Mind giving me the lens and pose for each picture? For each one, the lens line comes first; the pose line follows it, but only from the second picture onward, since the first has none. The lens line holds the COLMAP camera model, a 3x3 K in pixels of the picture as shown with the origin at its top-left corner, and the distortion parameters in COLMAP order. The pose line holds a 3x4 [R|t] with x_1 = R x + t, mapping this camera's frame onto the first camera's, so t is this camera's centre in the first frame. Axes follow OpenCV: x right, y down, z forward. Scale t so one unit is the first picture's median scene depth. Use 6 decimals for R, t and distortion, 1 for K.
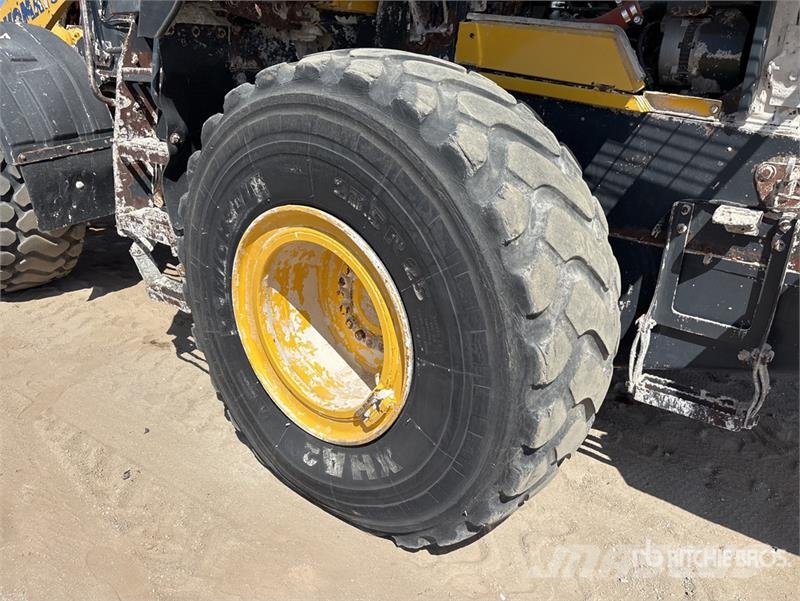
lens RADIAL K [[607.7, 0, 400.0], [0, 607.7, 300.5], [0, 0, 1]] dist [-0.001906, -0.005720]
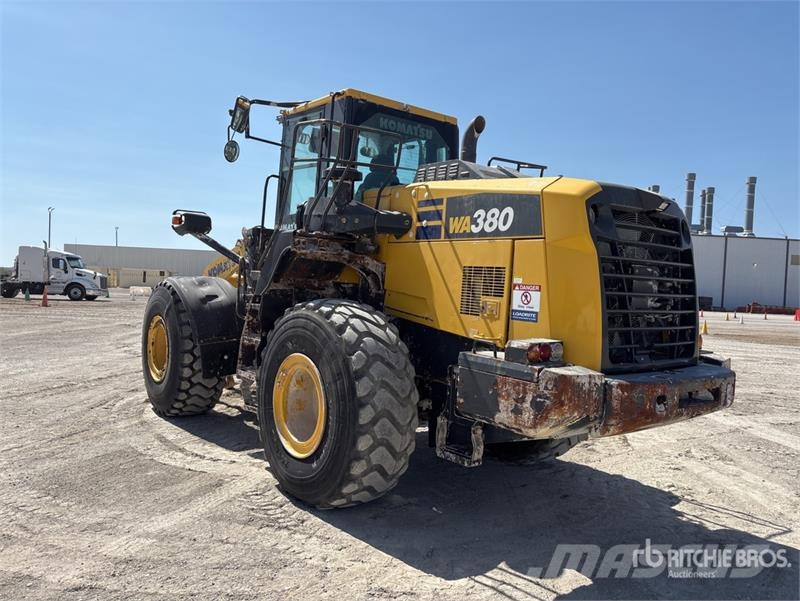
lens RADIAL K [[607.7, 0, 400.0], [0, 607.7, 300.5], [0, 0, 1]] dist [-0.001906, -0.005720]
pose [[0.973676, 0.019941, -0.227062, 0.612672], [-0.095469, 0.940255, -0.326812, 0.299205], [0.206980, 0.339887, 0.917408, -0.989189]]
